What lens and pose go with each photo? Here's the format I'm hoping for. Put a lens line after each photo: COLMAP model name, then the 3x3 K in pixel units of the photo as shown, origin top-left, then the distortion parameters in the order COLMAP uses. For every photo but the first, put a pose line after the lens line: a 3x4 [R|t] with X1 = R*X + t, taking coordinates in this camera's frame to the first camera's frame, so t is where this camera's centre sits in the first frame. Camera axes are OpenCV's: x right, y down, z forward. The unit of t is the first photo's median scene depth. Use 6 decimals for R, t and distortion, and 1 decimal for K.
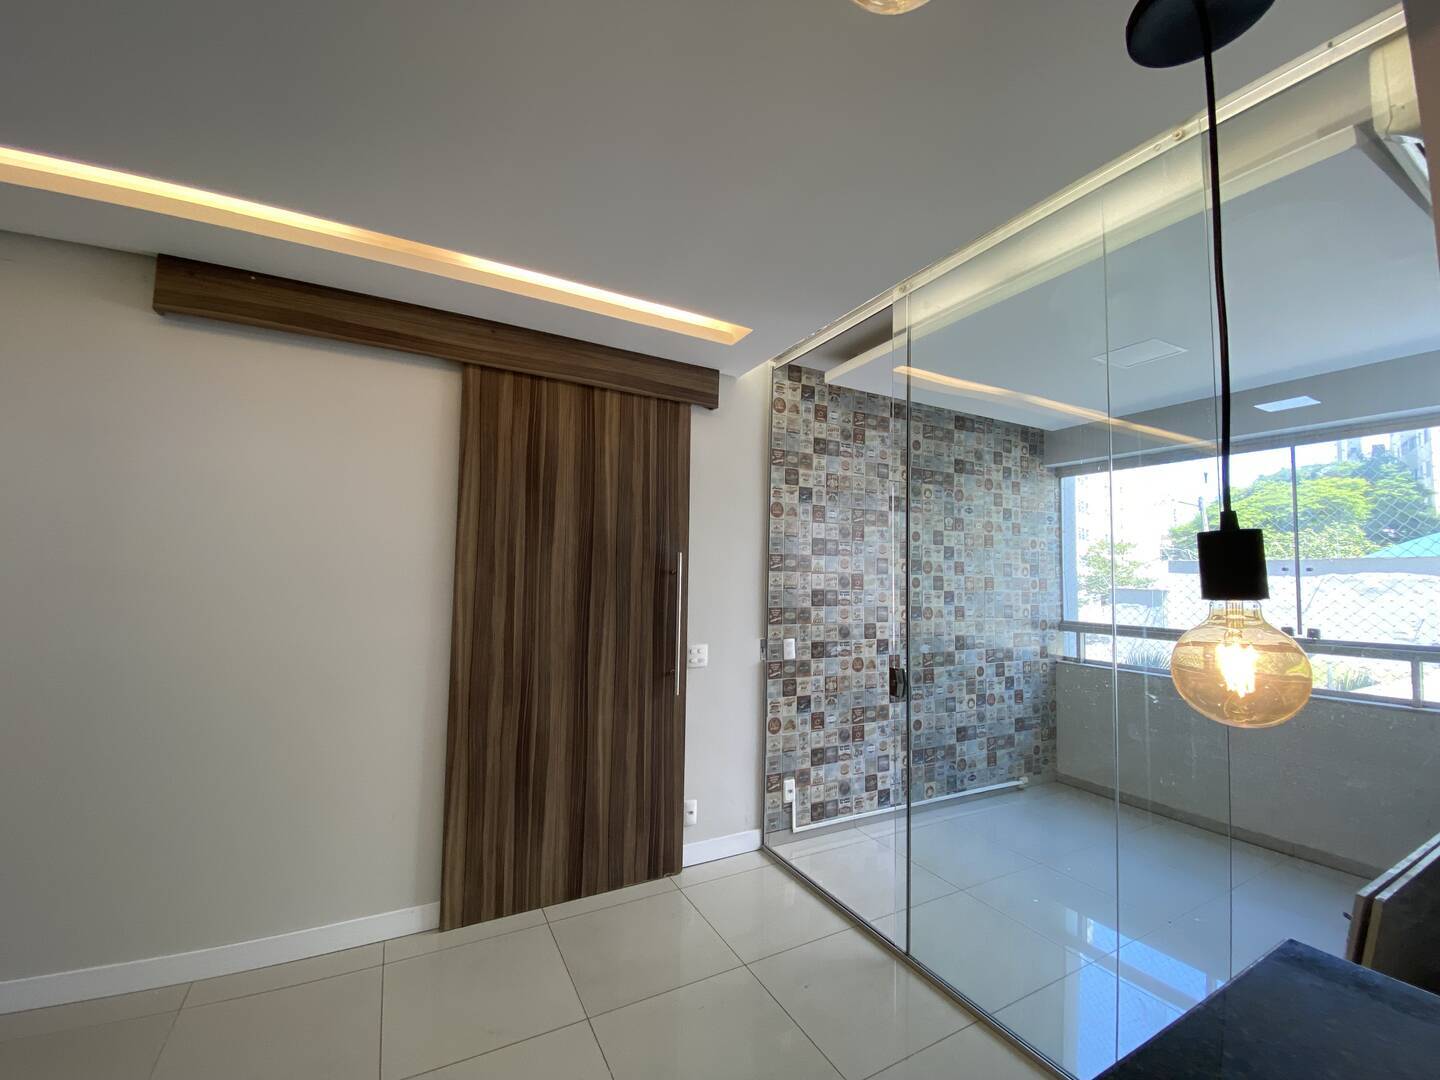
lens RADIAL K [[590.4, 0, 723.1], [0, 590.4, 529.6], [0, 0, 1]] dist [0.009635, -0.015314]
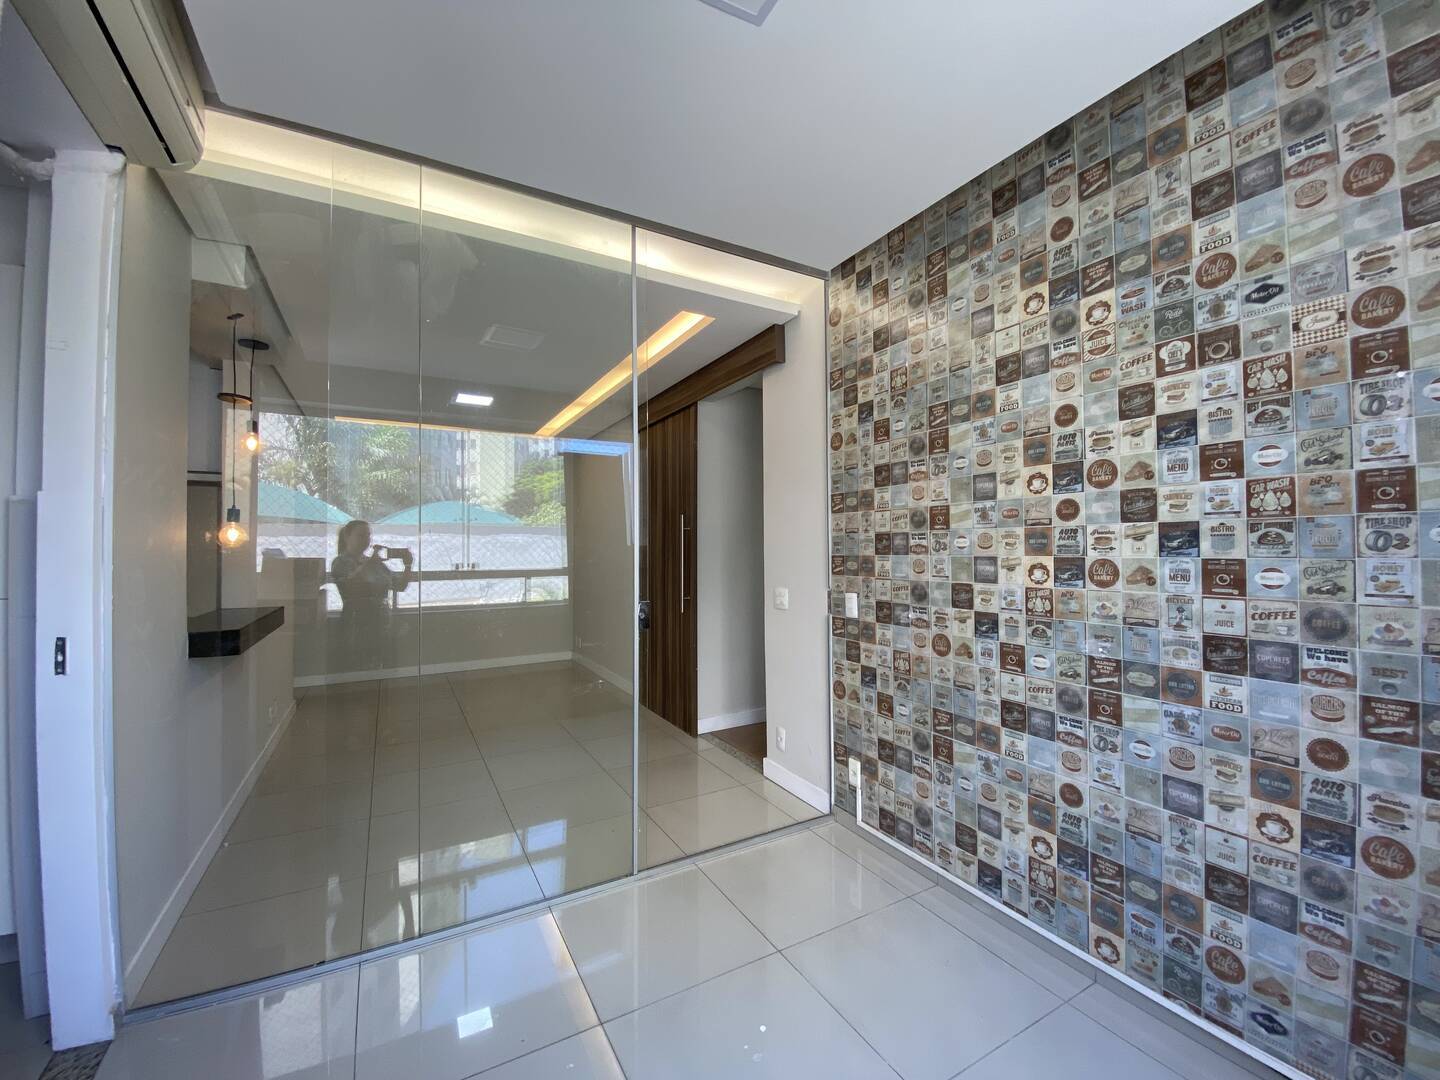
lens RADIAL K [[590.4, 0, 718.2], [0, 590.4, 538.4], [0, 0, 1]] dist [0.009635, -0.015314]
pose [[0.005793, -0.038452, -0.999244, 0.892271], [0.082857, 0.995843, -0.037841, 0.117969], [0.996545, -0.082575, 0.008955, 0.770682]]
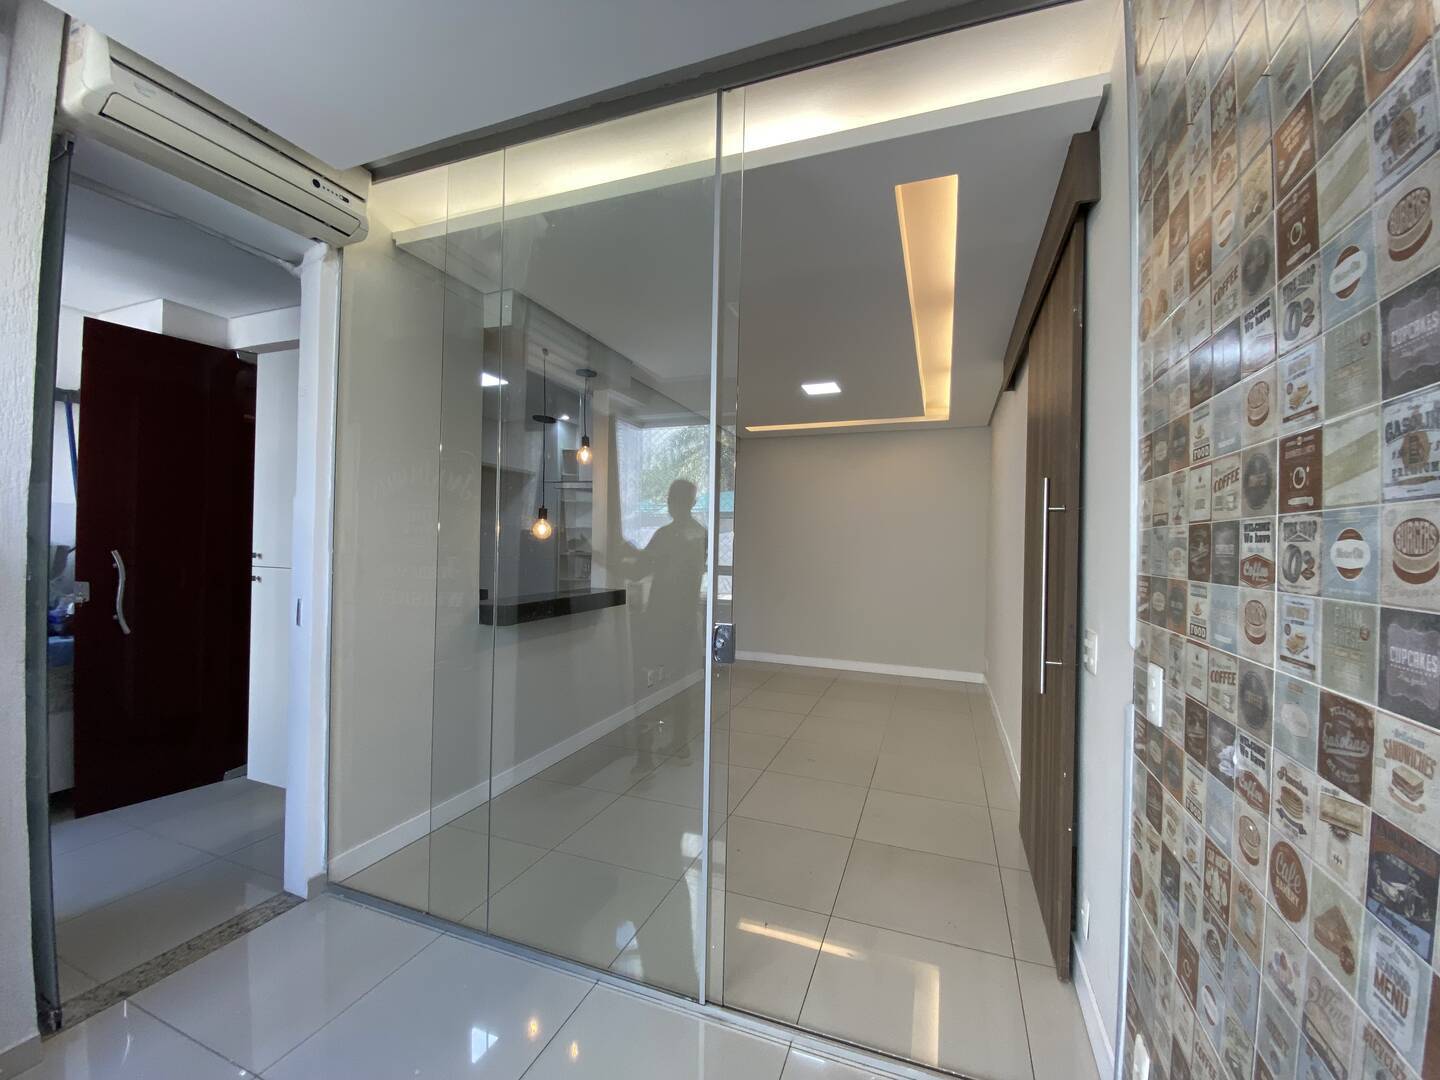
lens RADIAL K [[590.4, 0, 711.7], [0, 590.4, 540.5], [0, 0, 1]] dist [0.009635, -0.015314]
pose [[-0.767409, -0.038518, -0.640000, 0.519362], [0.014143, 0.996934, -0.076959, 0.126716], [0.641002, -0.068111, -0.764511, 1.048380]]
